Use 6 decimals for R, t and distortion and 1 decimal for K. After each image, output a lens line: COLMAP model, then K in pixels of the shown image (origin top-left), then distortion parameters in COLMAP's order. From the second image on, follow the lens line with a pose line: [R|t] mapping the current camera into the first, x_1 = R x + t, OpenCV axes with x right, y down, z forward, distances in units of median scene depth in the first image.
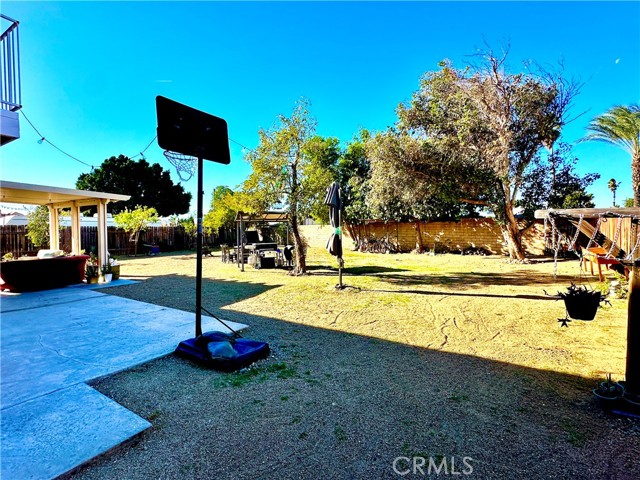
lens RADIAL K [[312.1, 0, 320.5], [0, 312.1, 238.3], [0, 0, 1]] dist [-0.005163, -0.001037]
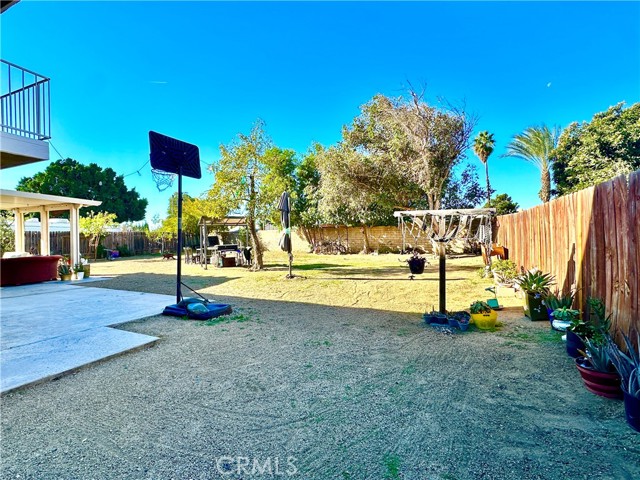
lens RADIAL K [[312.1, 0, 320.0], [0, 312.1, 239.5], [0, 0, 1]] dist [-0.005163, -0.001037]
pose [[0.992784, -0.007202, 0.119701, 0.022915], [0.009433, 0.999792, -0.018087, 0.022157], [-0.119545, 0.019085, 0.992645, -0.157577]]
